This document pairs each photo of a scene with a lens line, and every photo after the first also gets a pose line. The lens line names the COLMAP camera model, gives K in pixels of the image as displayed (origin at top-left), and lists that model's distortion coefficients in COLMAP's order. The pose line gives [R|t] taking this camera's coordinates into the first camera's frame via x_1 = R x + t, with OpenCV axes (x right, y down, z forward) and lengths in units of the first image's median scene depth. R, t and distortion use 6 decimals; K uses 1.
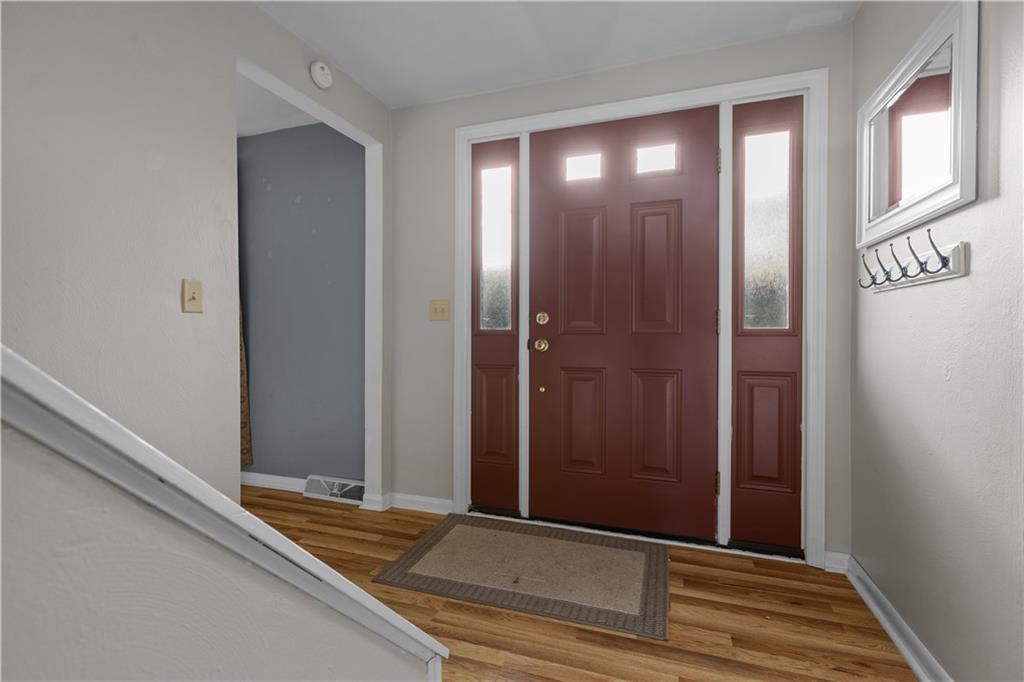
lens RADIAL K [[458.8, 0, 511.7], [0, 458.8, 332.7], [0, 0, 1]] dist [-0.002732, 0.000122]
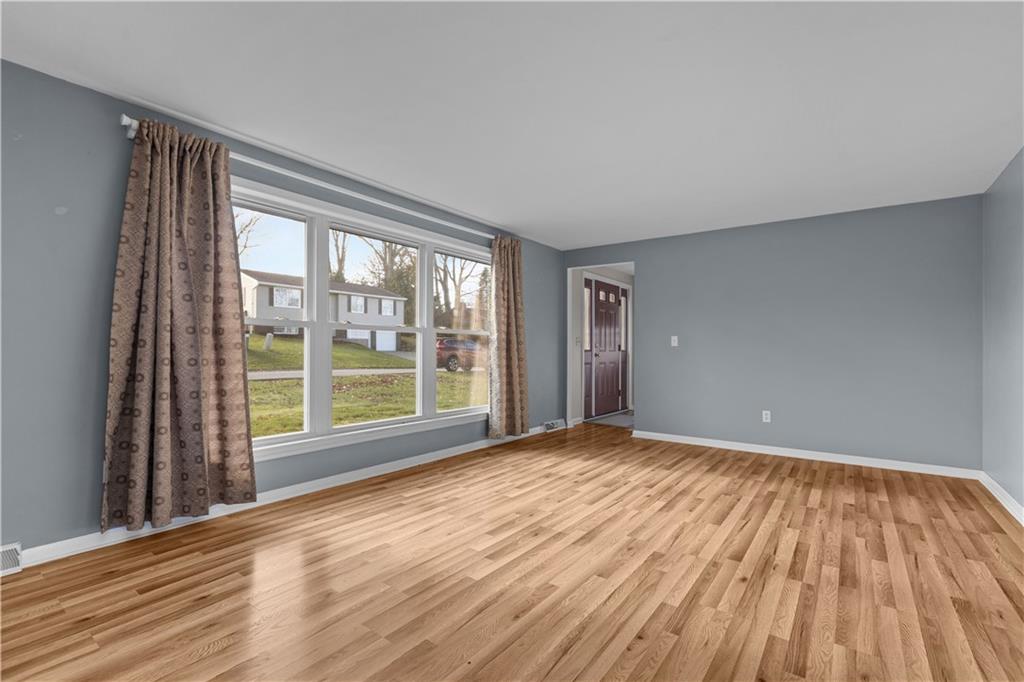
lens RADIAL K [[471.6, 0, 512.0], [0, 471.6, 341.0], [0, 0, 1]] dist [-0.002782, -0.000179]
pose [[0.286687, 0.019995, 0.957816, -2.755648], [-0.007503, 0.999798, -0.018625, -0.002197], [-0.957995, -0.001847, 0.286779, 0.628317]]
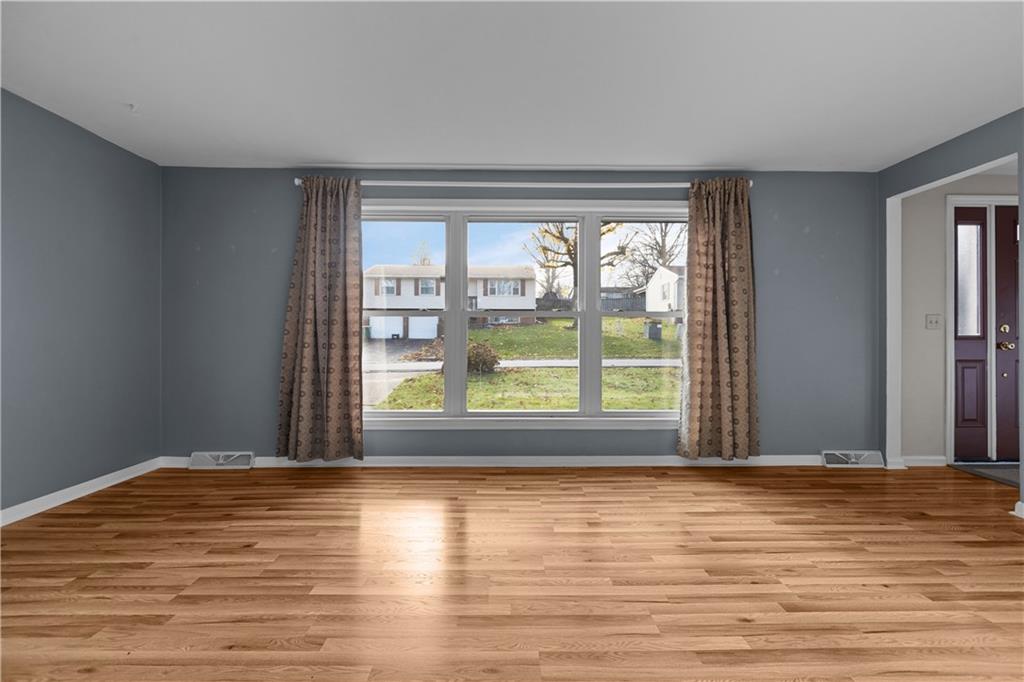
lens RADIAL K [[458.8, 0, 511.7], [0, 458.8, 332.7], [0, 0, 1]] dist [-0.002732, 0.000122]
pose [[0.939595, 0.005317, 0.342247, -1.896515], [-0.003427, 0.999975, -0.006128, -0.003117], [-0.342271, 0.004585, 0.939590, 0.124205]]
